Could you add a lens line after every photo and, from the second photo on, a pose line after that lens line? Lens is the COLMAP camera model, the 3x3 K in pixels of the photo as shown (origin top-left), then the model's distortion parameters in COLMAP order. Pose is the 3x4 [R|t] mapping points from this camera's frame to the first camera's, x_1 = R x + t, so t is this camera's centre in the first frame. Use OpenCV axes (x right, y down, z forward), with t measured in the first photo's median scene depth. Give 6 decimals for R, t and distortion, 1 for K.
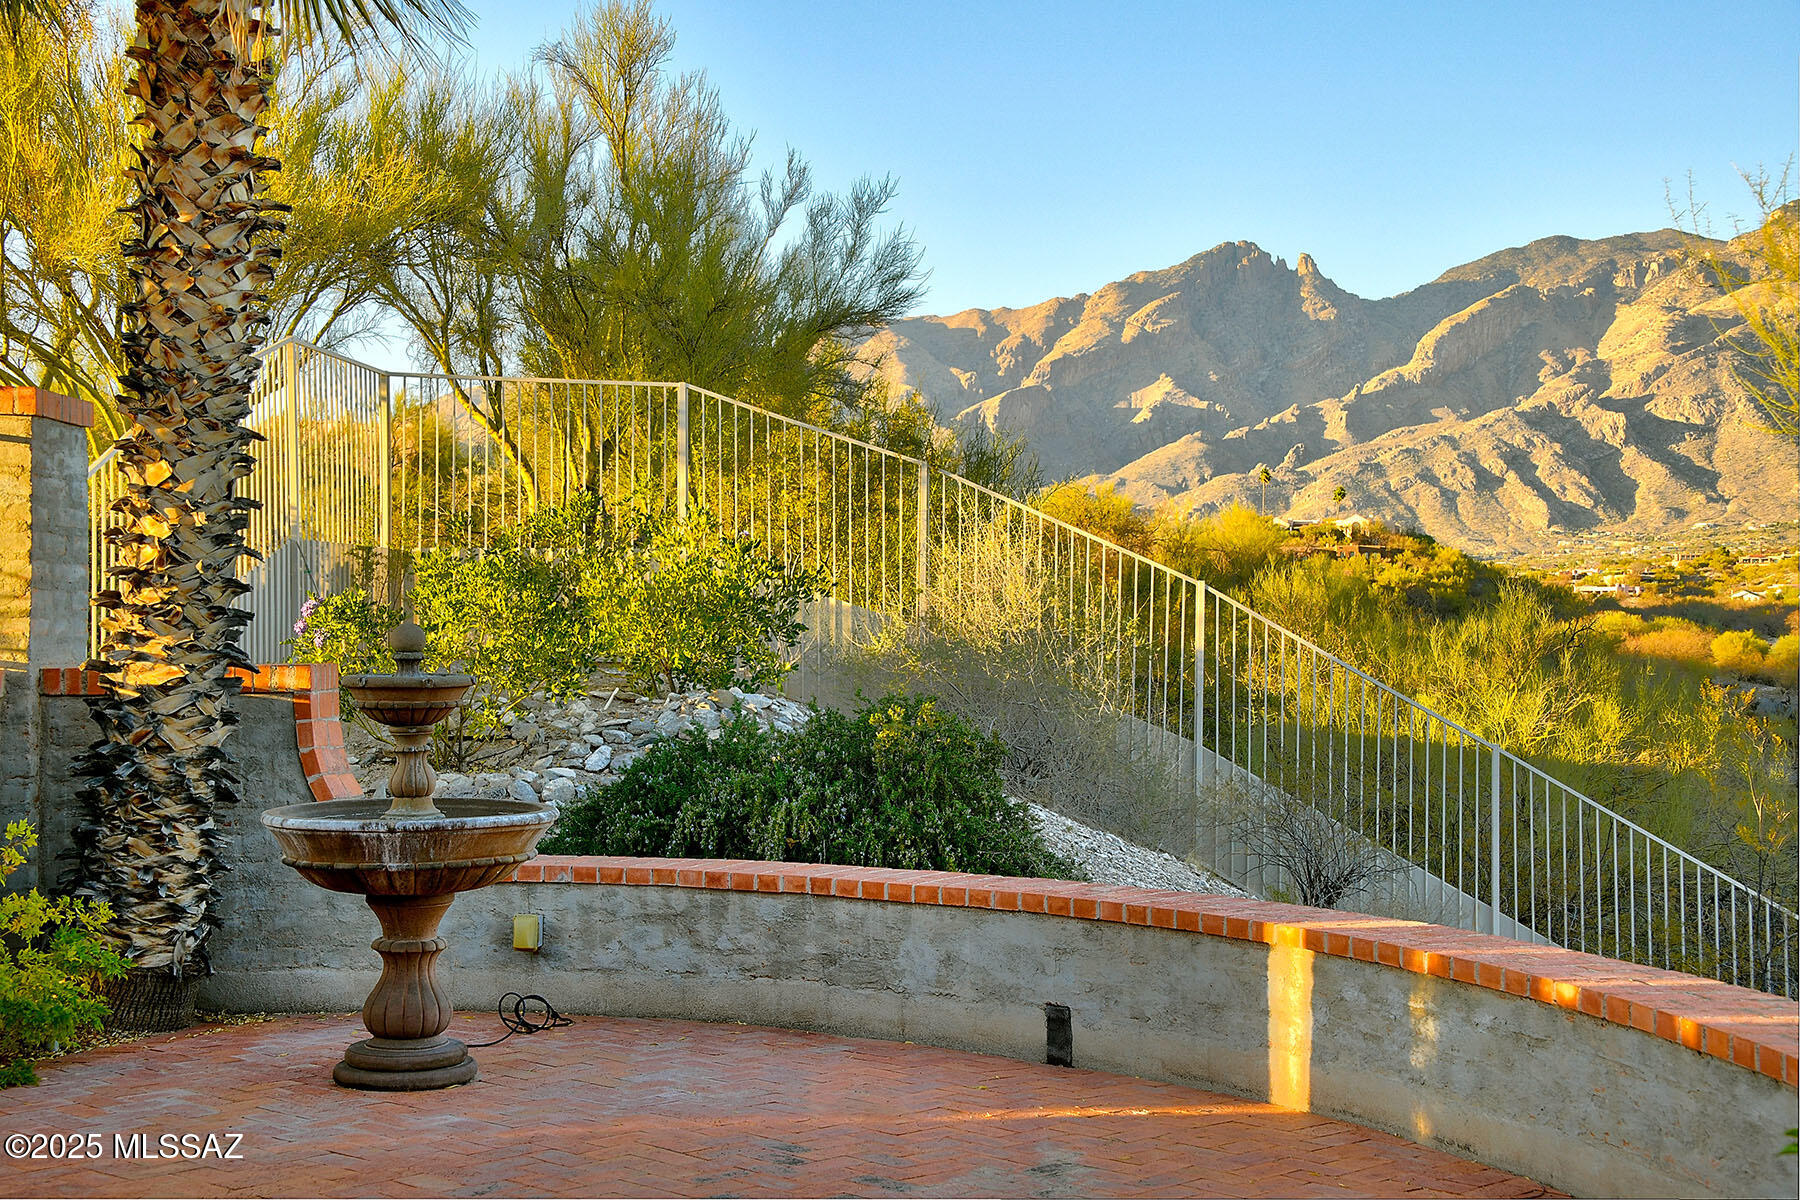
lens RADIAL K [[2501.0, 0, 886.6], [0, 2501.0, 648.3], [0, 0, 1]] dist [0.261514, 0.000000]
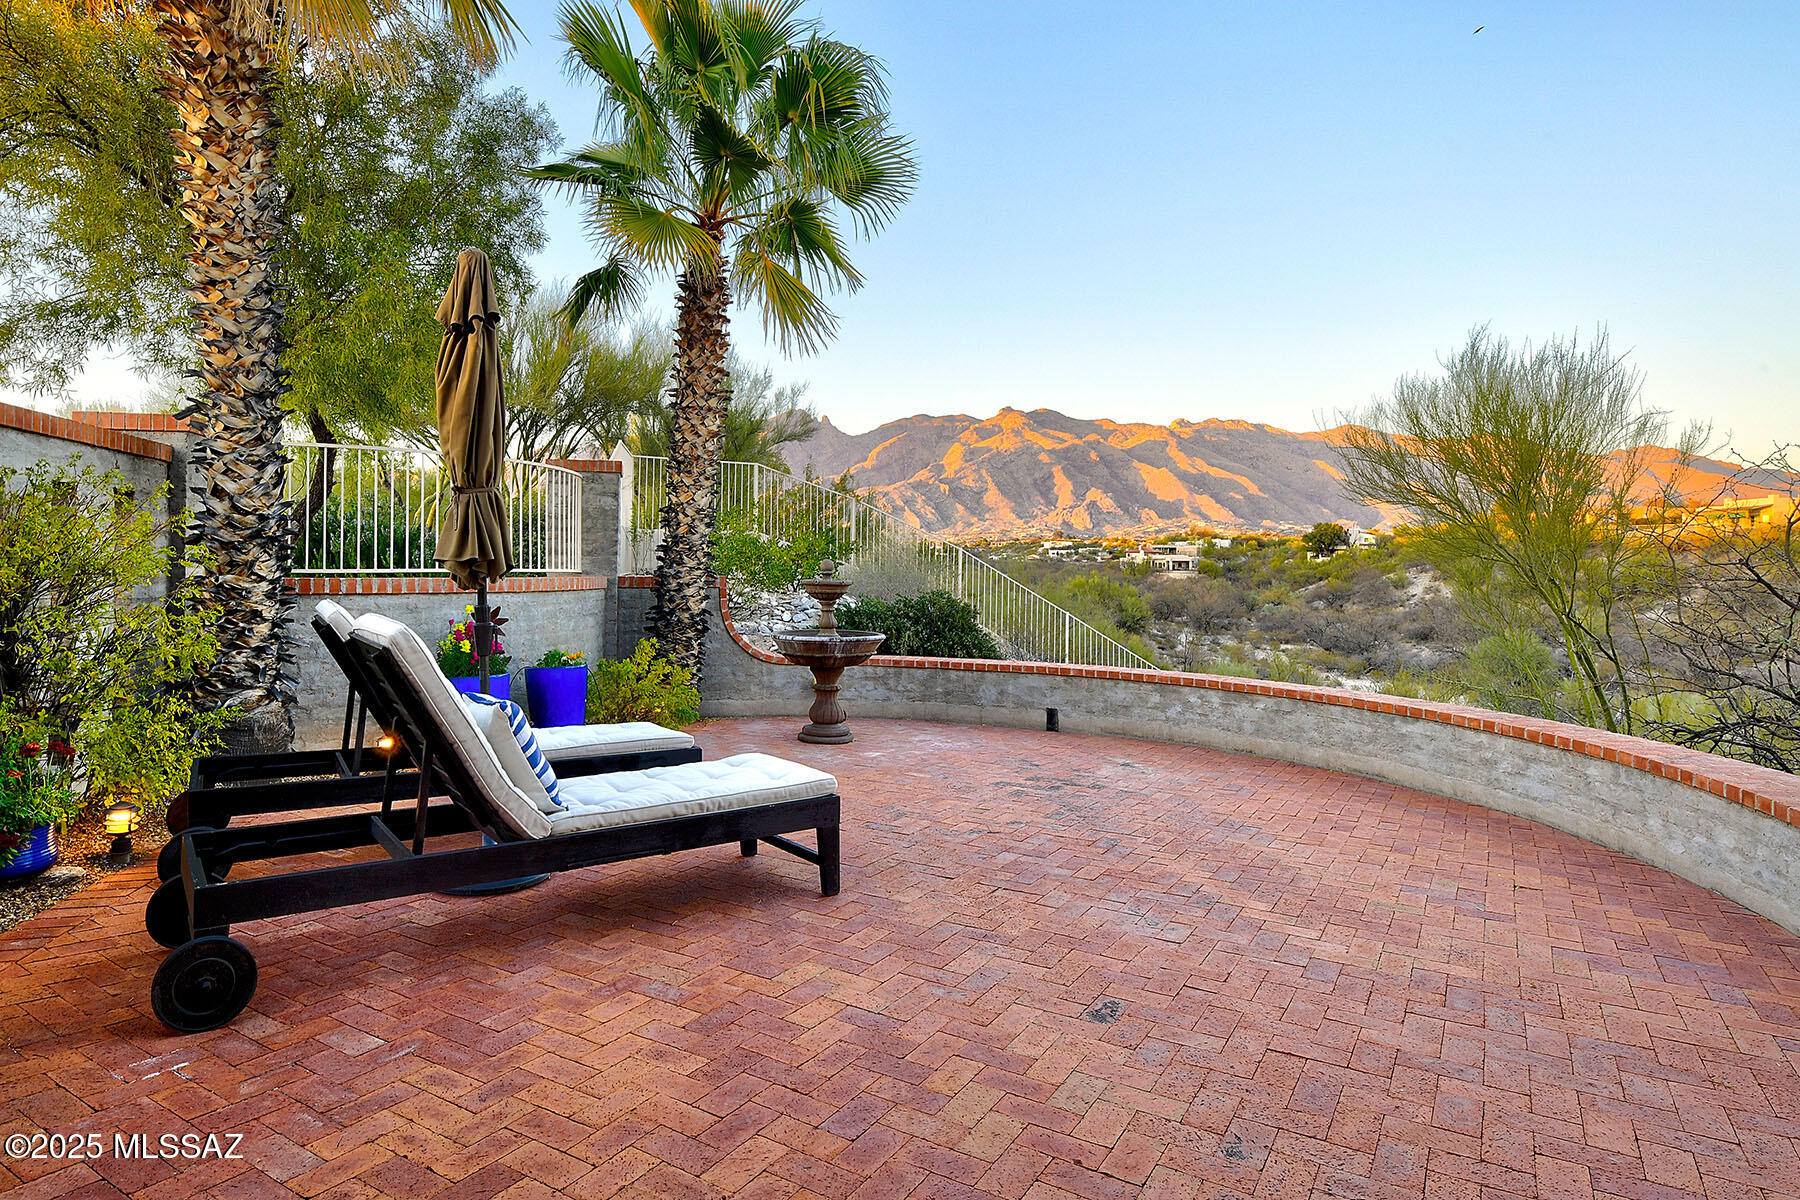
lens RADIAL K [[1047.1, 0, 875.0], [0, 1047.1, 582.0], [0, 0, 1]] dist [-0.008575, 0.001441]
pose [[0.977797, 0.008155, 0.209397, -0.318103], [-0.009400, 0.999944, 0.004952, 0.006254], [-0.209345, -0.006811, 0.977818, -0.022167]]
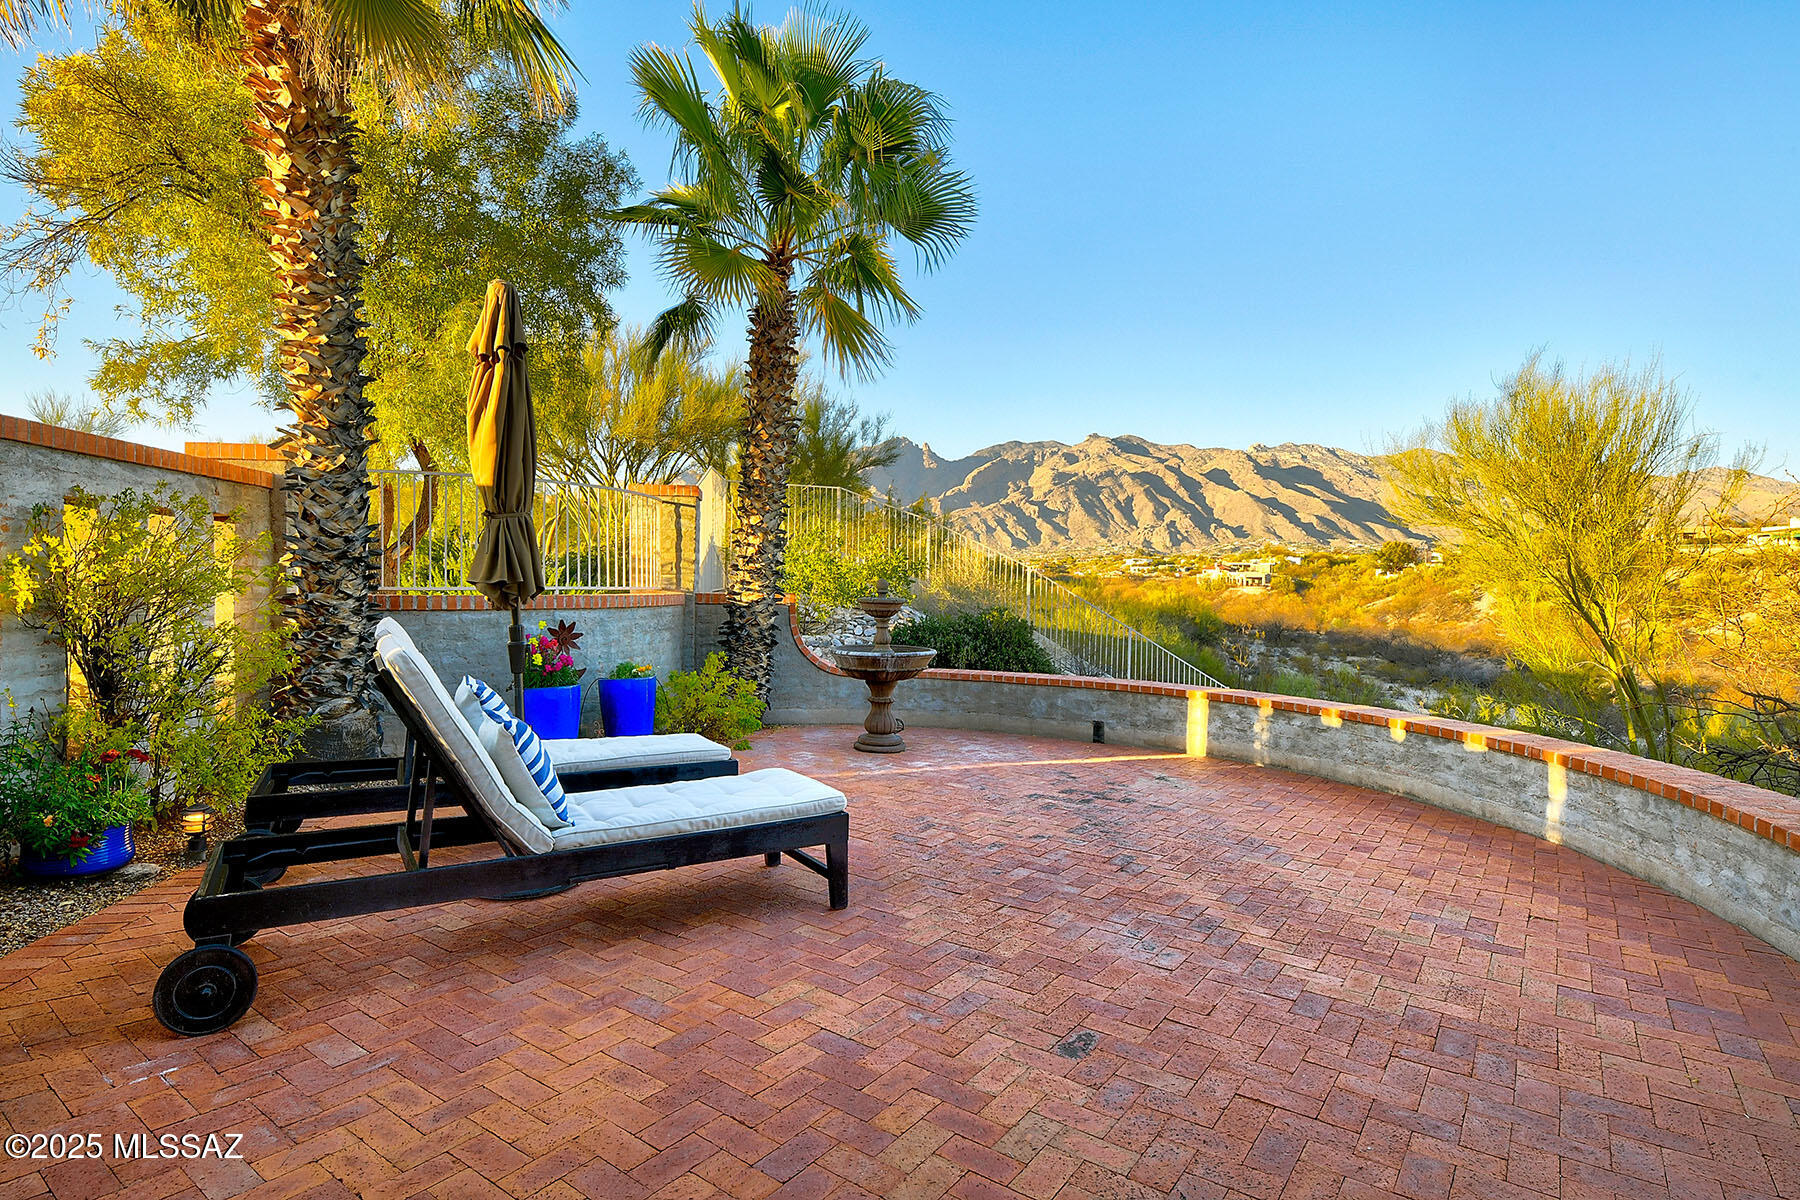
lens RADIAL K [[954.2, 0, 905.9], [0, 954.2, 631.7], [0, 0, 1]] dist [-0.009893, -0.000440]
pose [[0.989446, 0.007499, 0.144711, -0.272950], [-0.013971, 0.998944, 0.043758, 0.001271], [-0.144230, -0.045317, 0.988506, 0.004123]]
